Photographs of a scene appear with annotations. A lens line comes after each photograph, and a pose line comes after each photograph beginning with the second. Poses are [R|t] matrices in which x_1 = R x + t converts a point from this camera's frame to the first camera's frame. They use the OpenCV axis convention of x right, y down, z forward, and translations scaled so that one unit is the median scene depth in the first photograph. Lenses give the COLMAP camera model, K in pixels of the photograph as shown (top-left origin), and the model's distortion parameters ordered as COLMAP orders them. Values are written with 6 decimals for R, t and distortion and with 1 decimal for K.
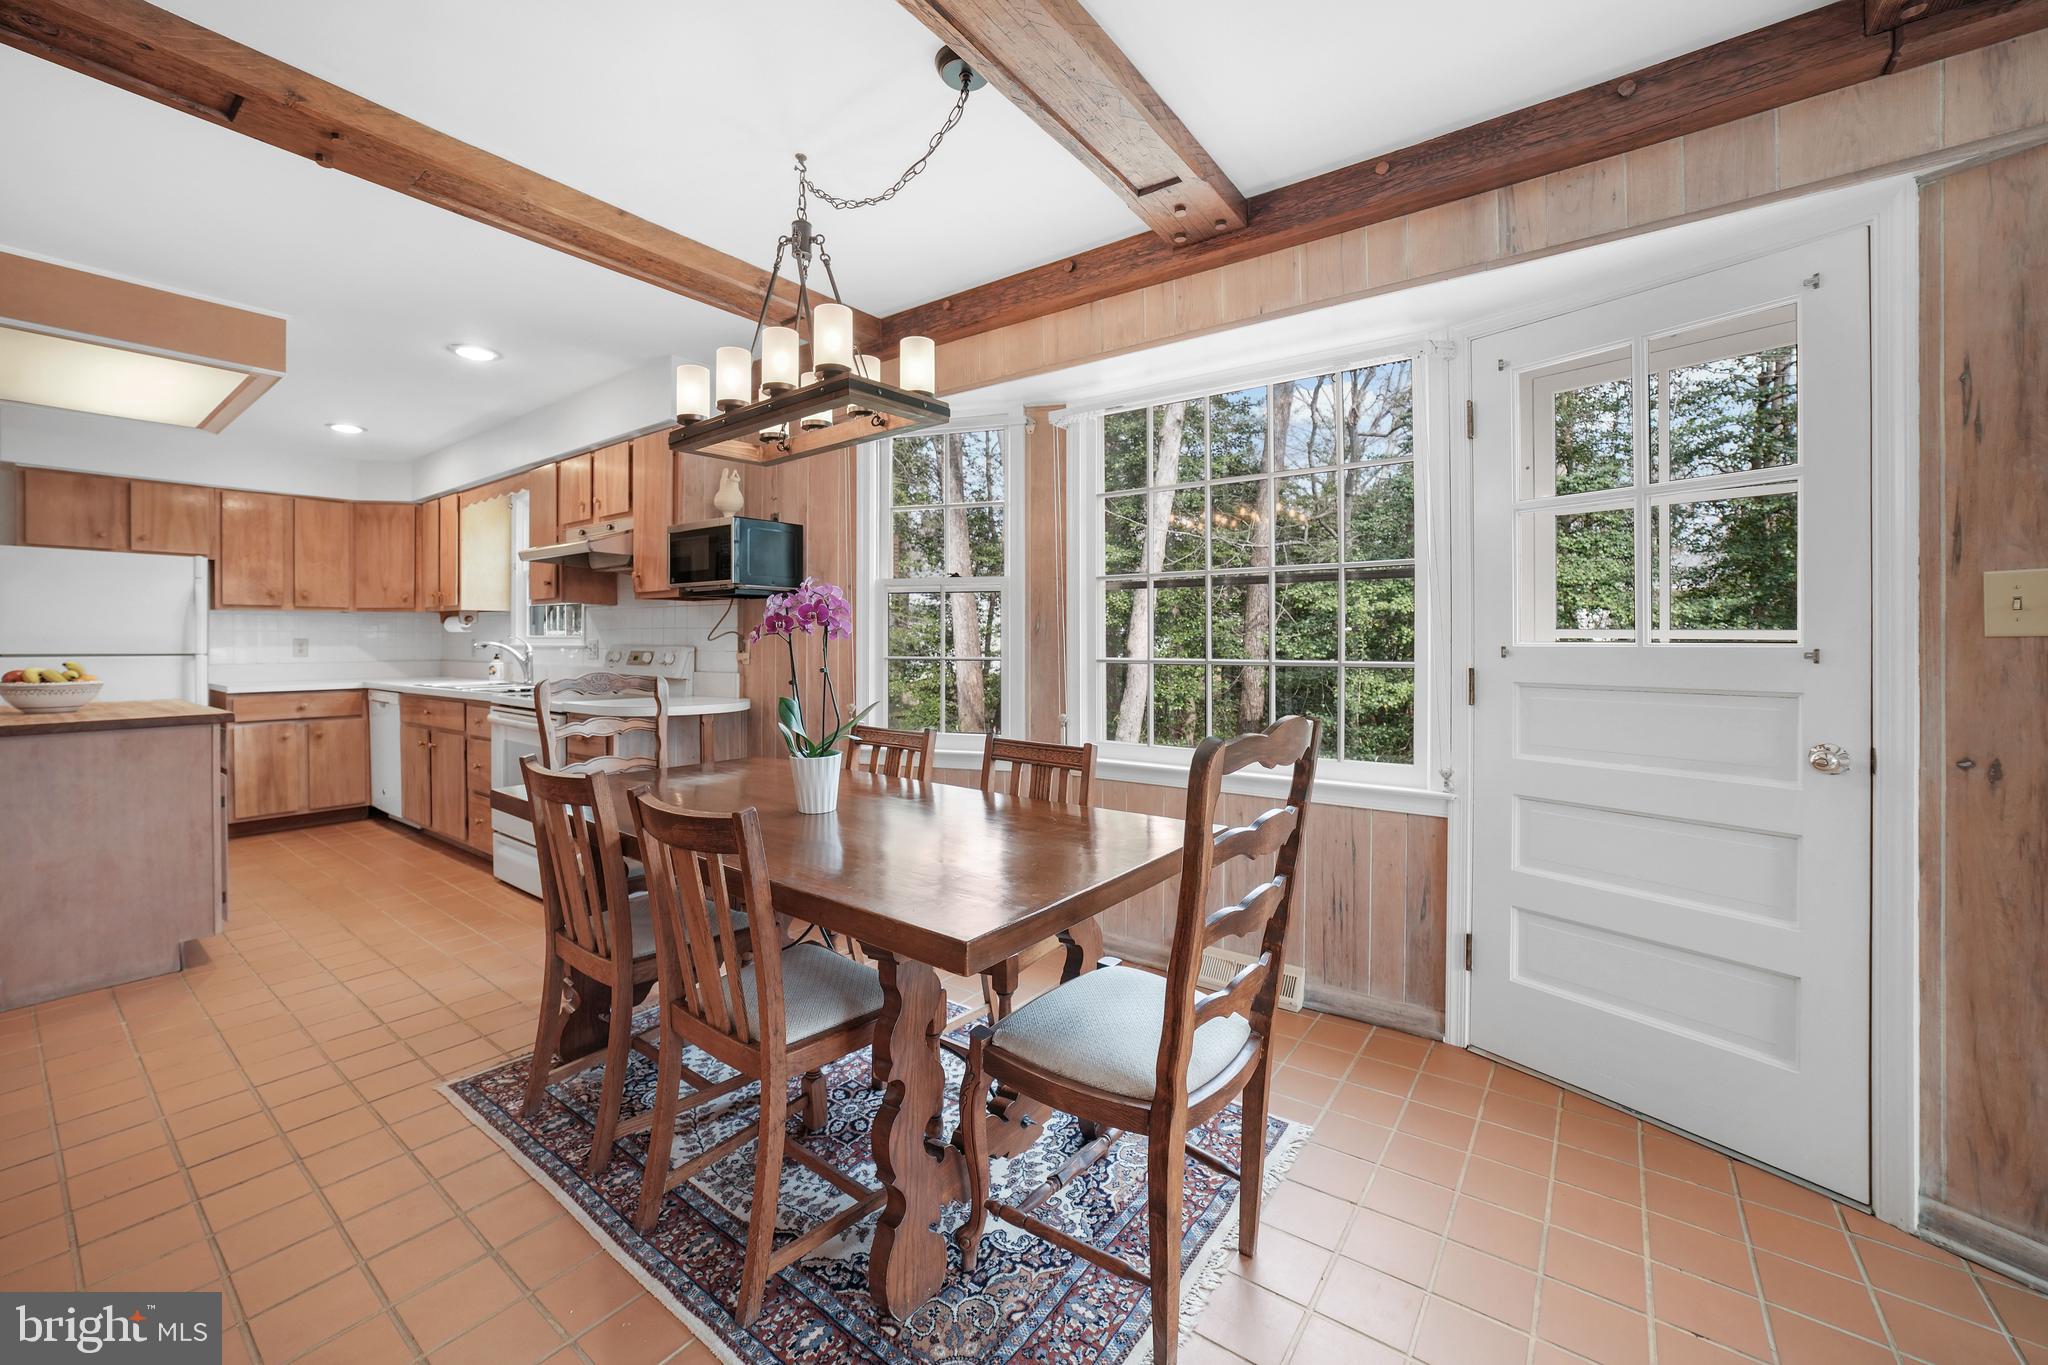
lens RADIAL K [[796.1, 0, 1021.6], [0, 796.1, 638.3], [0, 0, 1]] dist [-0.043543, 0.000020]
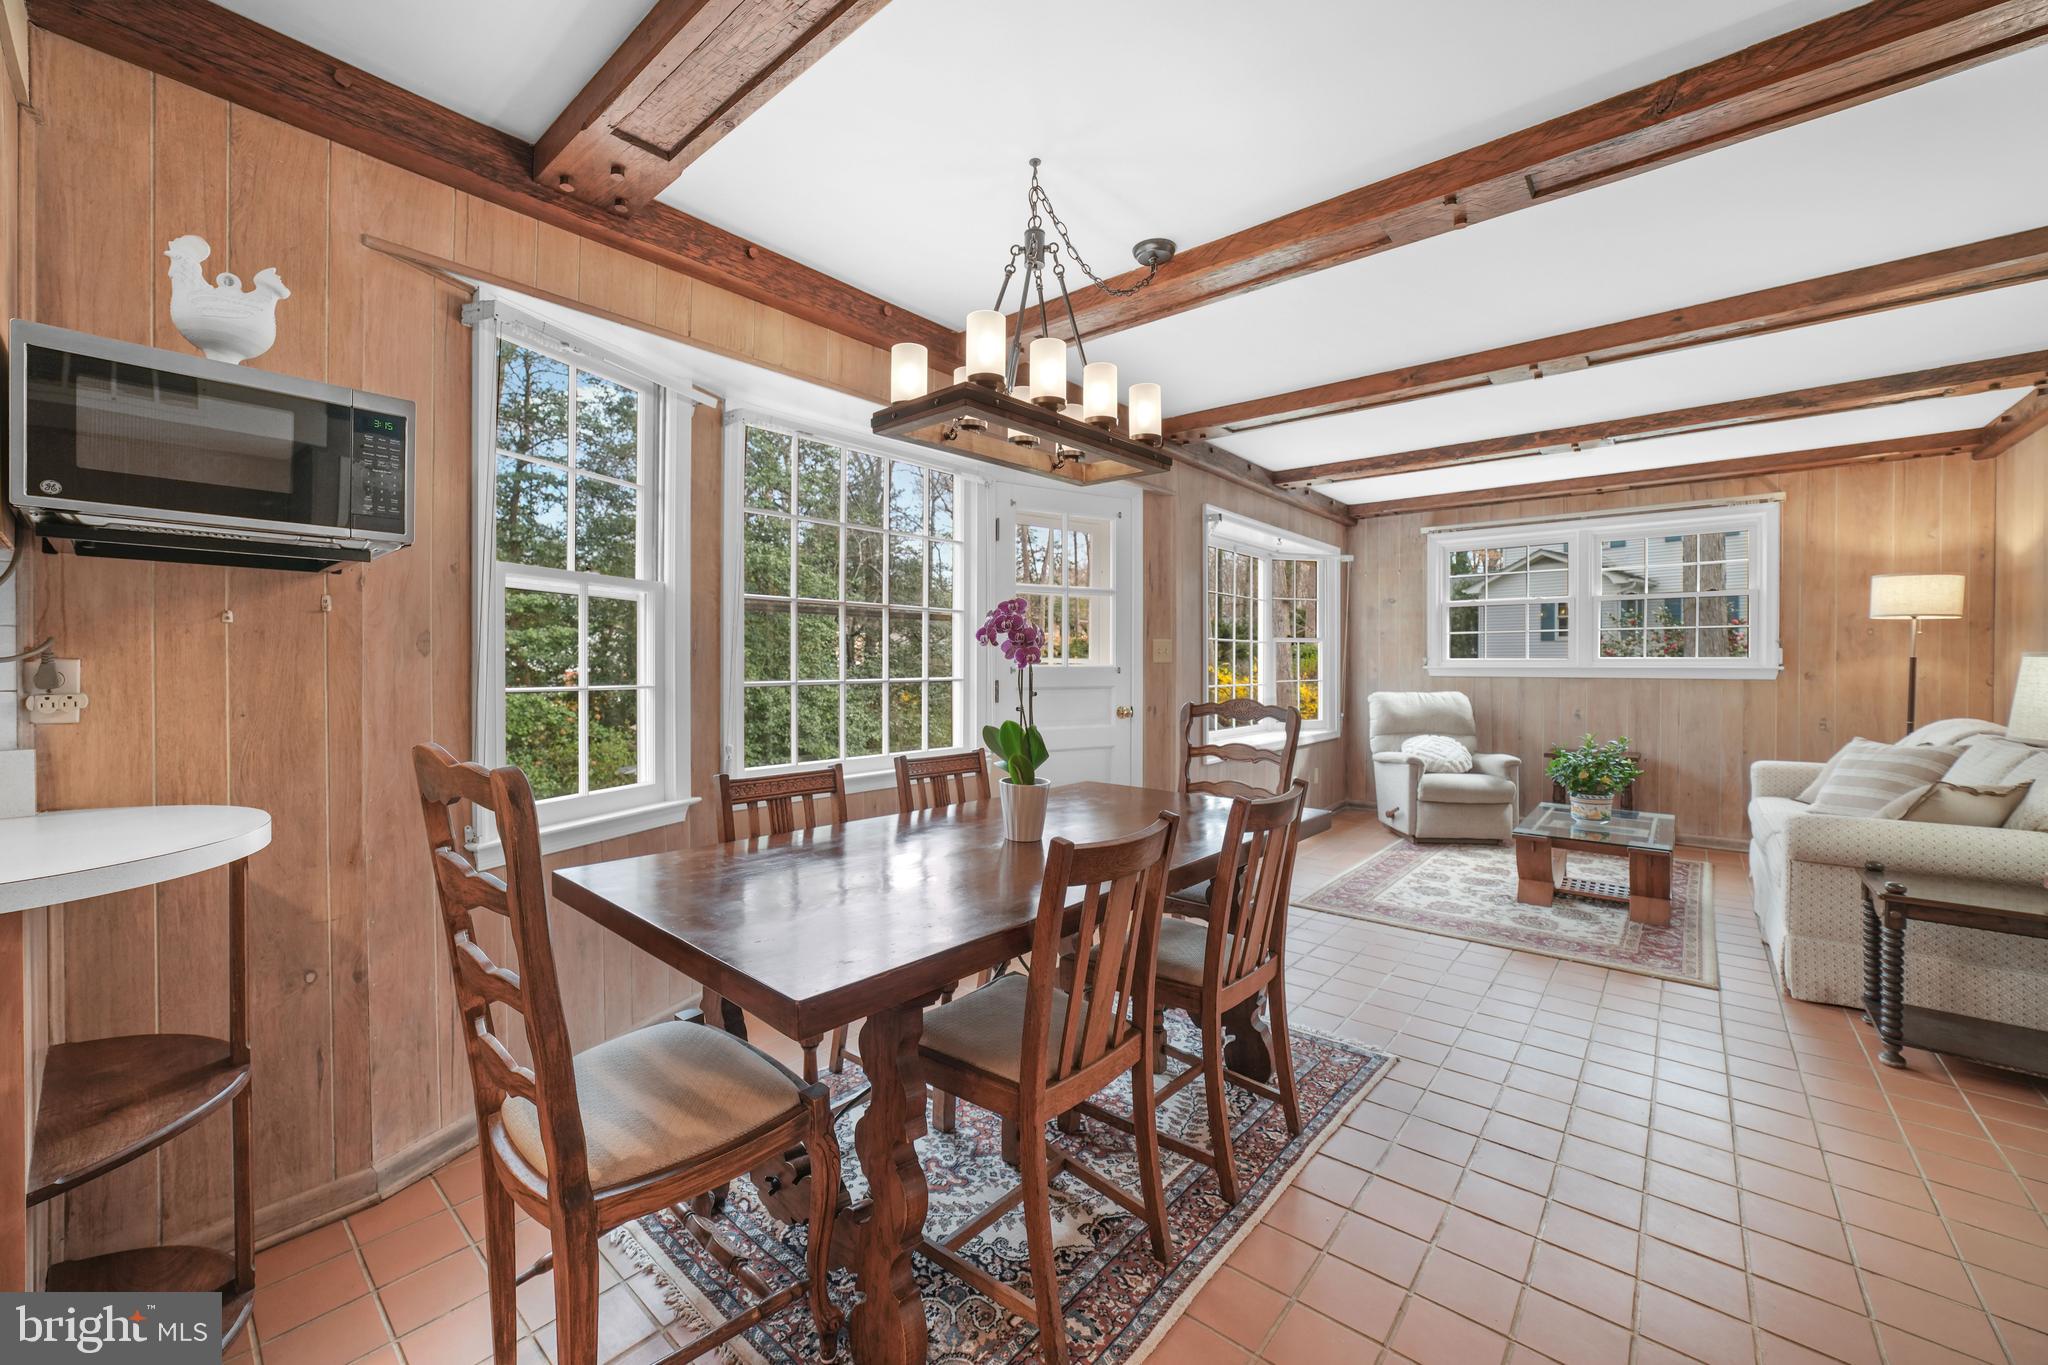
lens RADIAL K [[803.9, 0, 1024.3], [0, 803.9, 669.7], [0, 0, 1]] dist [-0.000290, -0.000028]
pose [[0.070036, -0.008430, 0.997509, -1.238157], [-0.003680, 0.999955, 0.008709, 0.001648], [-0.997538, -0.004281, 0.070002, 0.912108]]
